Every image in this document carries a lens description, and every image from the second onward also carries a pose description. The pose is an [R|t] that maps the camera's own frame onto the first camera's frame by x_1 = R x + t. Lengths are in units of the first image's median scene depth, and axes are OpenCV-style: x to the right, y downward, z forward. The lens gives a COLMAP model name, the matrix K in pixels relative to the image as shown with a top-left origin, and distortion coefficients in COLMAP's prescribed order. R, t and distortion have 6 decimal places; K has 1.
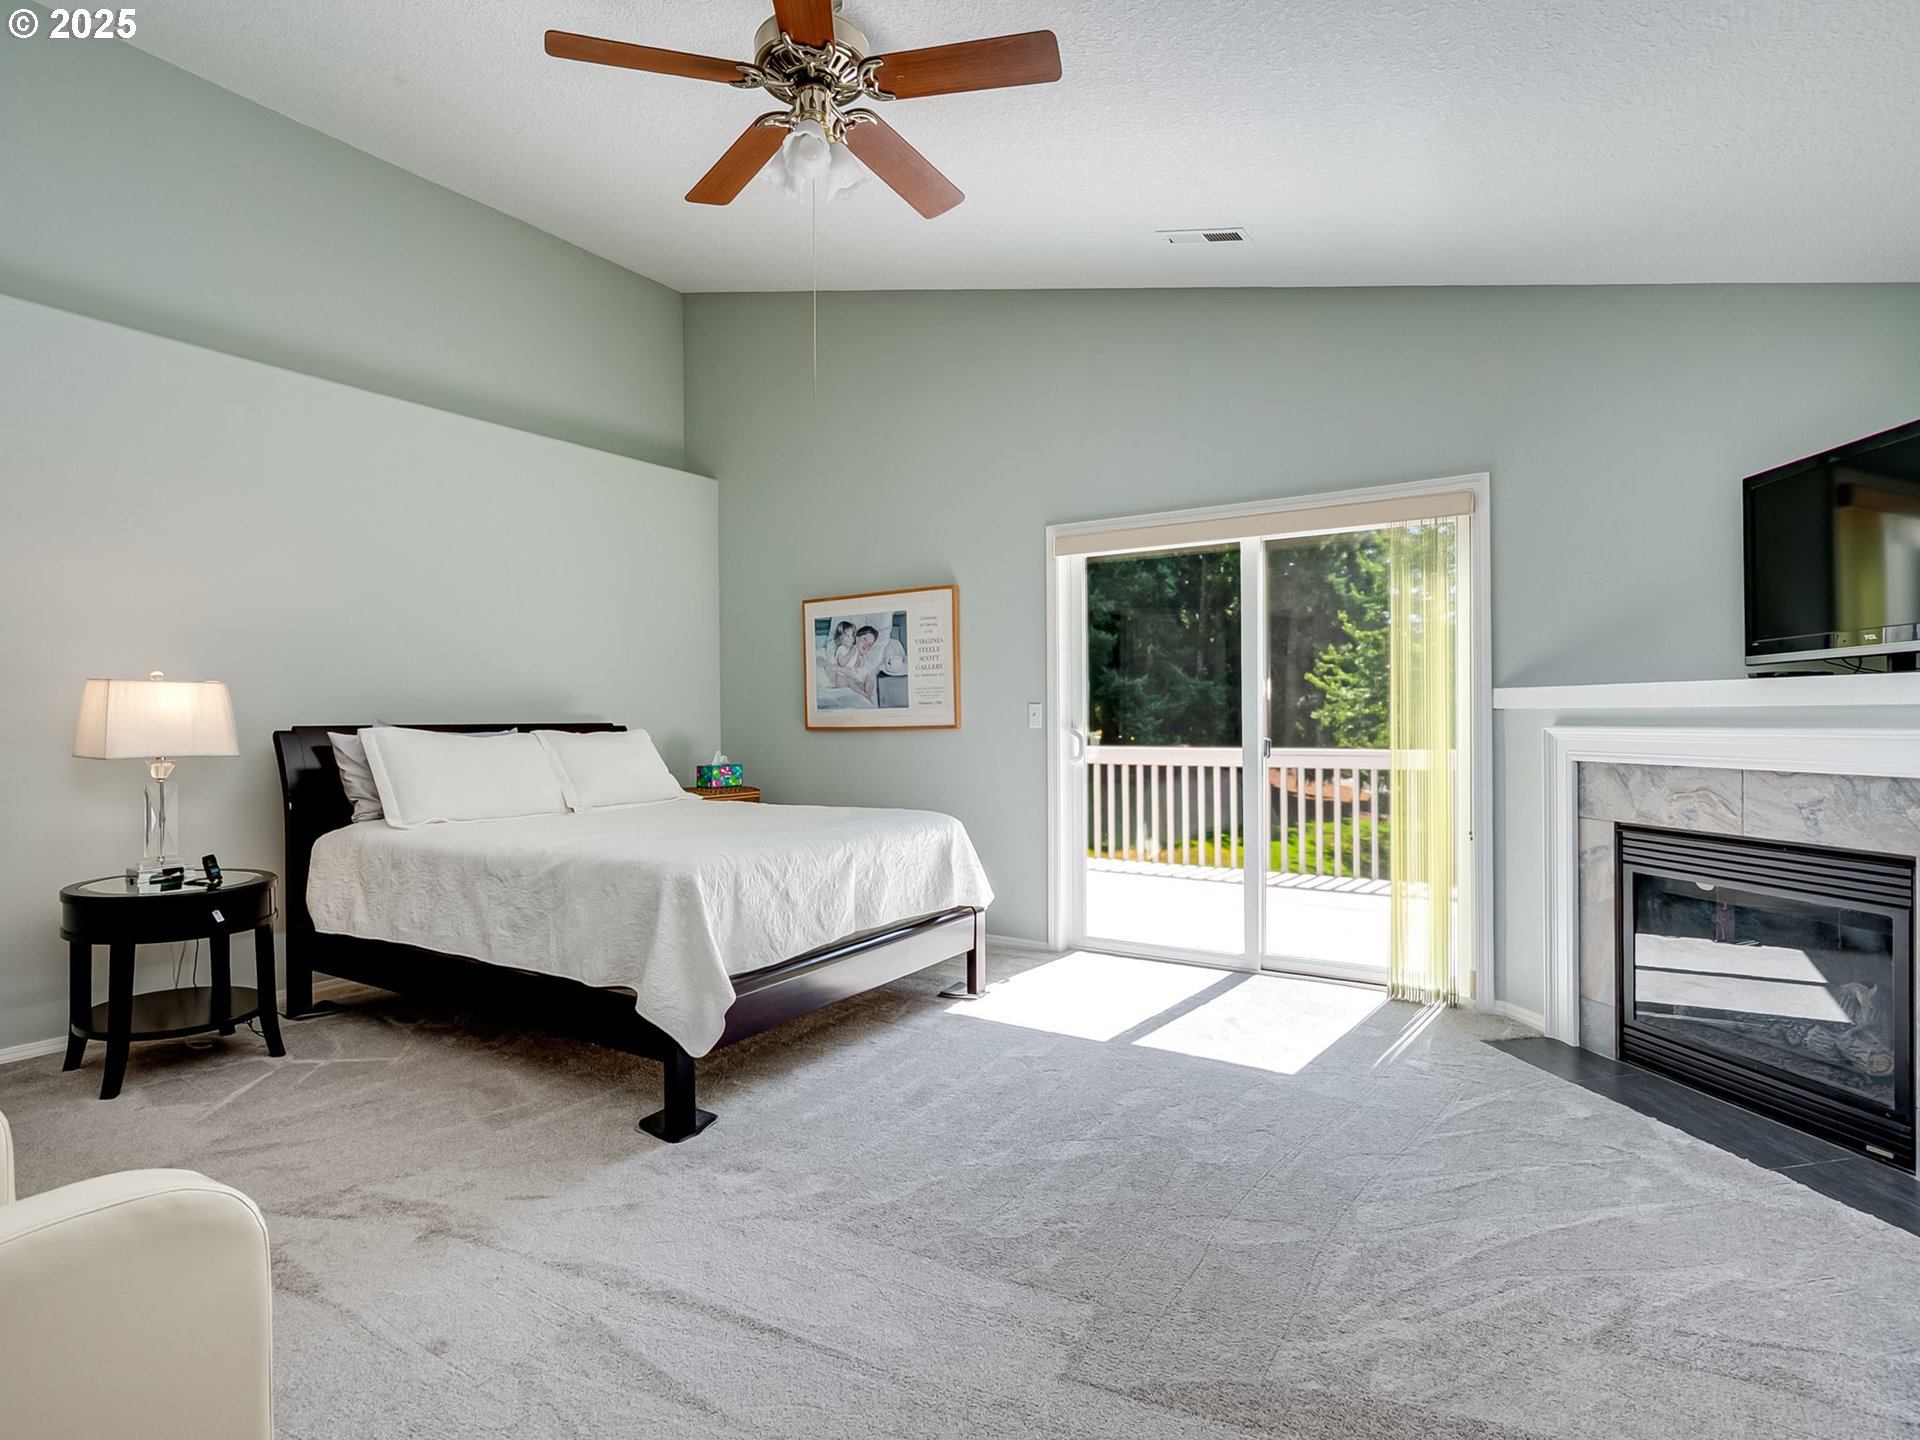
lens RADIAL K [[986.8, 0, 946.7], [0, 986.8, 721.3], [0, 0, 1]] dist [0.001398, 0.001330]
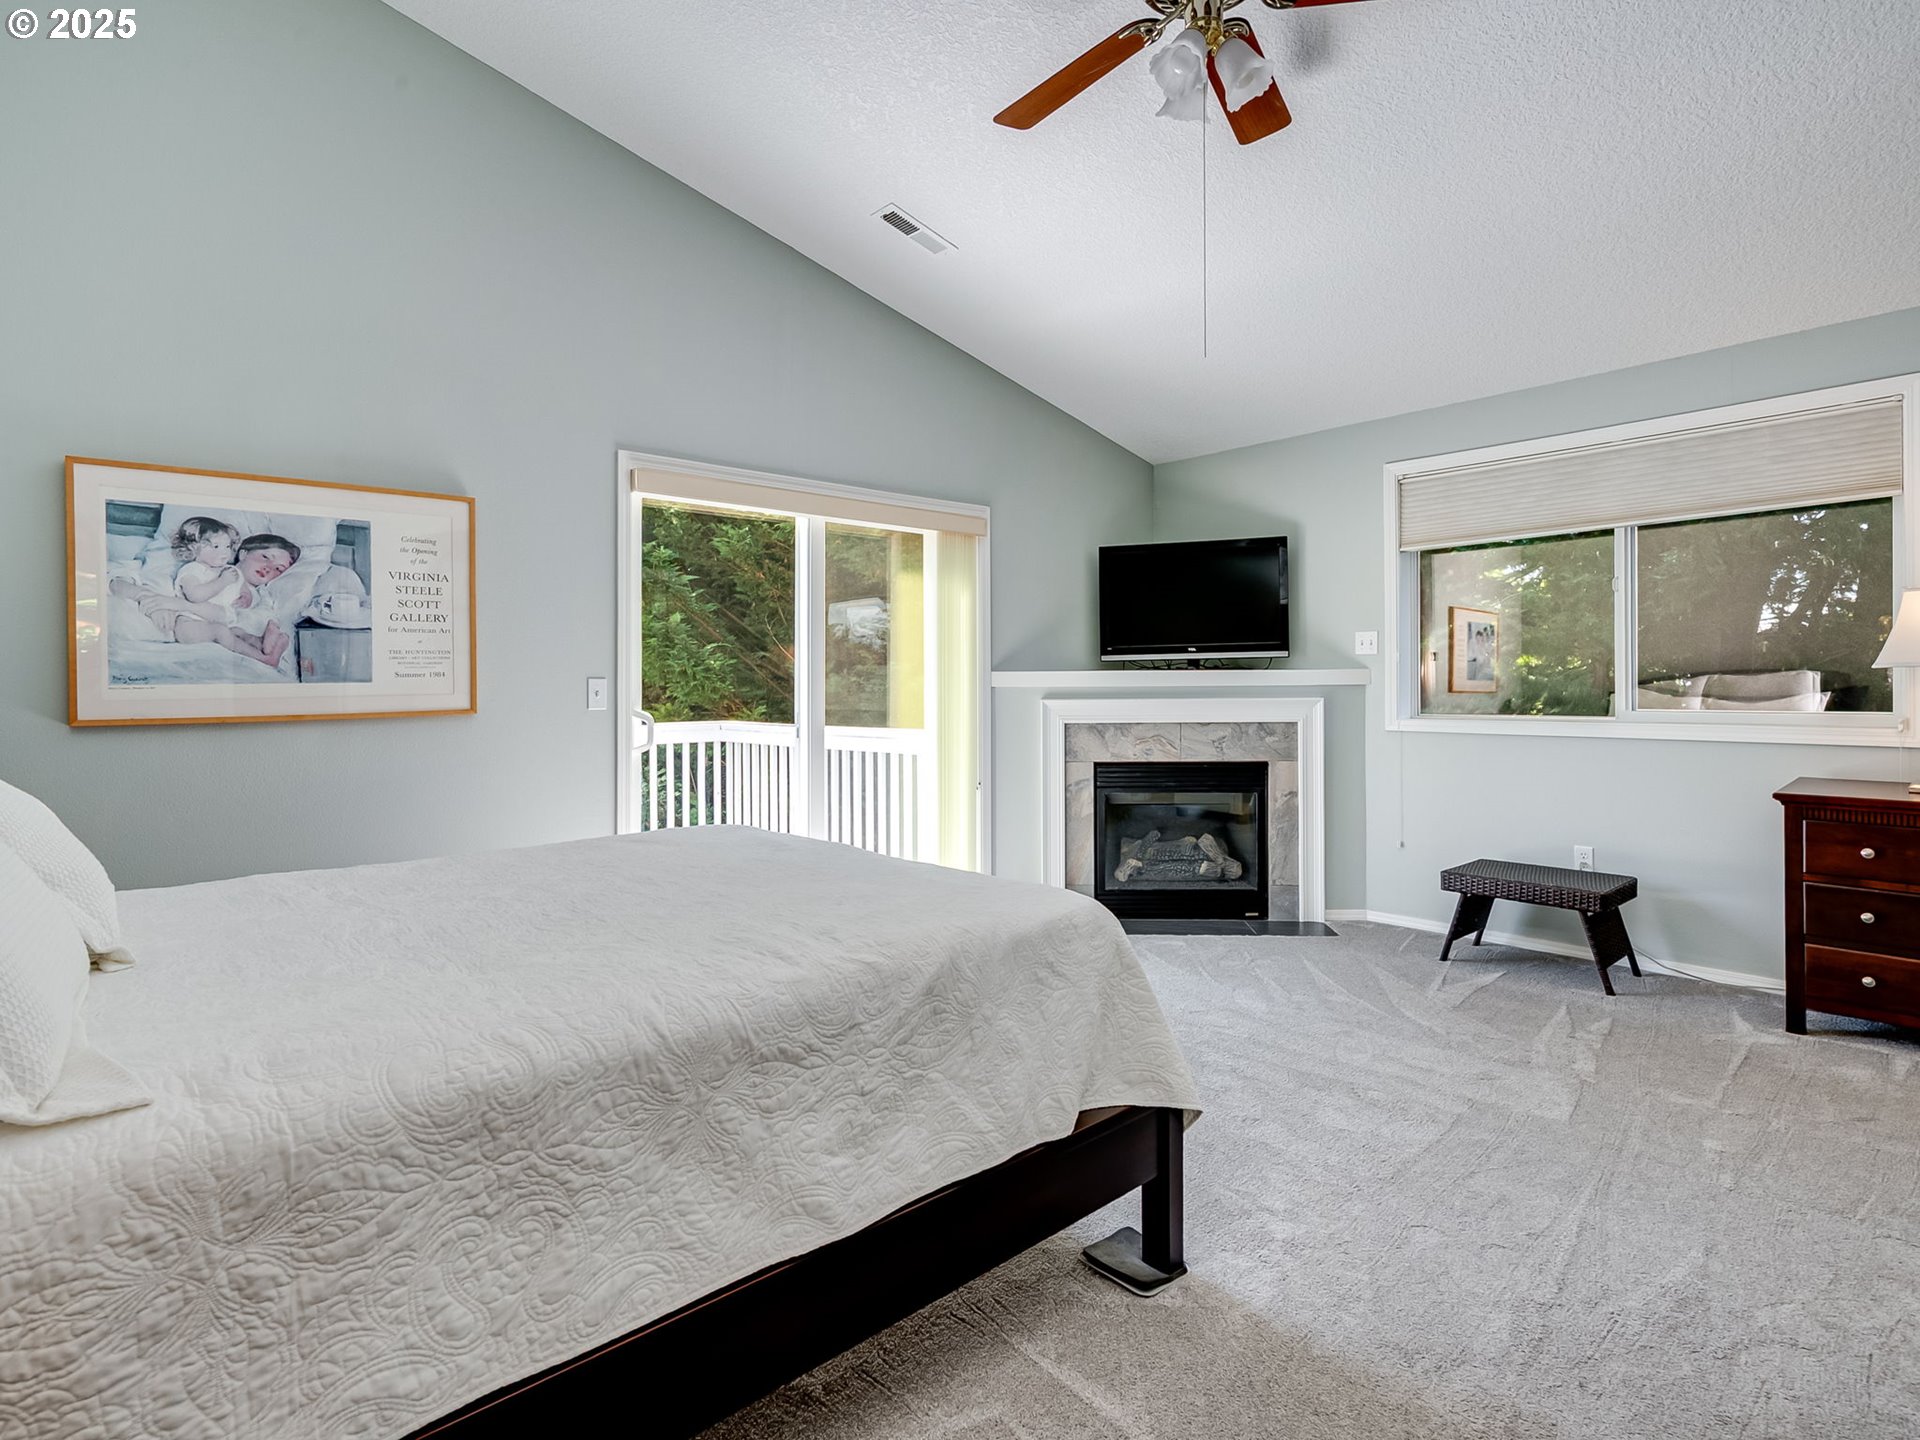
lens RADIAL K [[986.8, 0, 946.7], [0, 986.8, 721.3], [0, 0, 1]] dist [0.001398, 0.001330]
pose [[0.283891, -0.028141, 0.958443, -0.530363], [0.011172, 0.999598, 0.026040, -0.001668], [-0.958791, 0.003315, 0.284092, 0.497809]]
